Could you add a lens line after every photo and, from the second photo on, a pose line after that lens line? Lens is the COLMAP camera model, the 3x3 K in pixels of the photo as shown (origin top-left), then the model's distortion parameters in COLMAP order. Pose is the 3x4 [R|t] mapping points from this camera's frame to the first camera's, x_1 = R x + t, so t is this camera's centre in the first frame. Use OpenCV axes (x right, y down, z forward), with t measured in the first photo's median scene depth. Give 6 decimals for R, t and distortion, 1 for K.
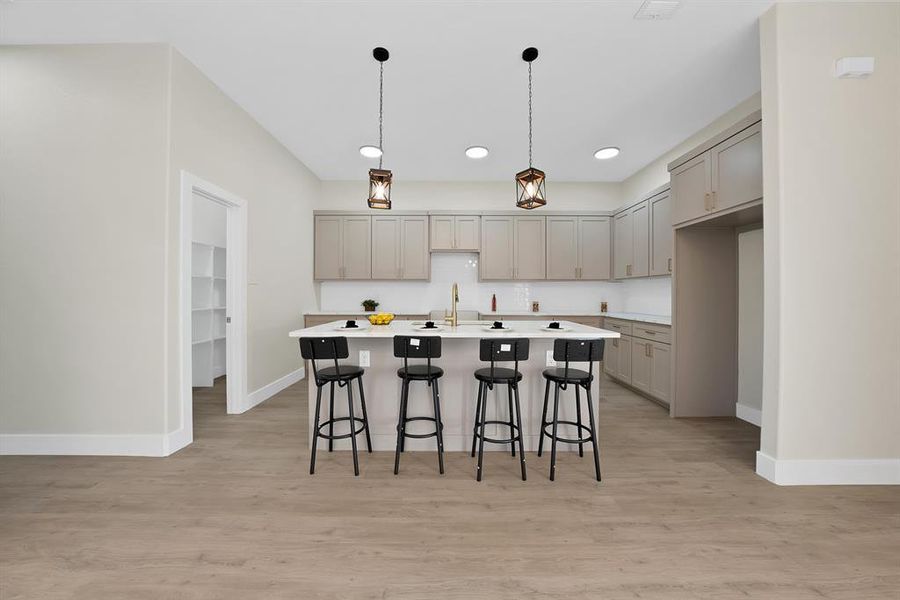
lens RADIAL K [[323.7, 0, 451.5], [0, 323.7, 293.7], [0, 0, 1]] dist [-0.016397, 0.000307]
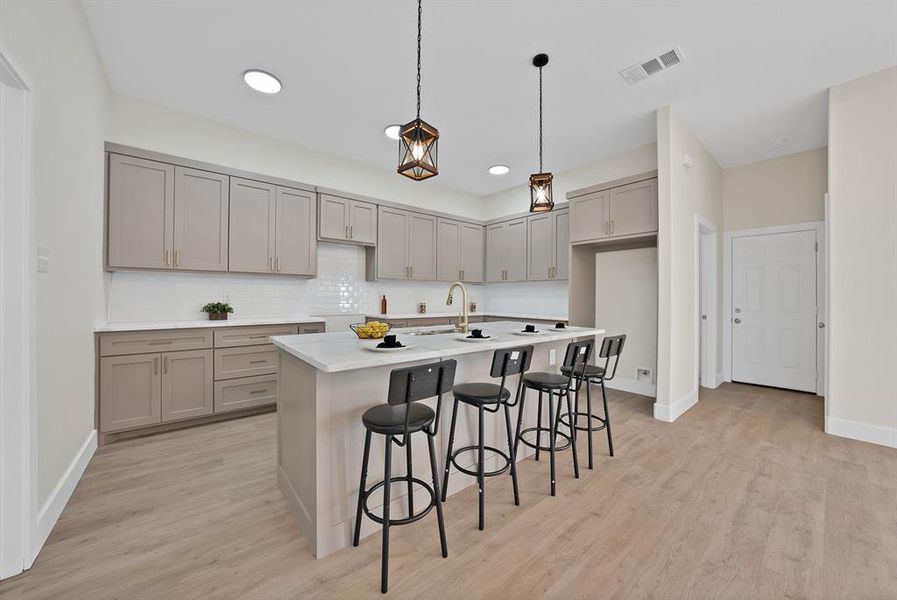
lens RADIAL K [[327.2, 0, 449.3], [0, 327.2, 296.1], [0, 0, 1]] dist [-0.019126, 0.000180]
pose [[0.772172, 0.004068, 0.635400, -0.329303], [-0.007753, 0.999965, 0.003020, -0.000081], [-0.635366, -0.007258, 0.772177, 0.204960]]
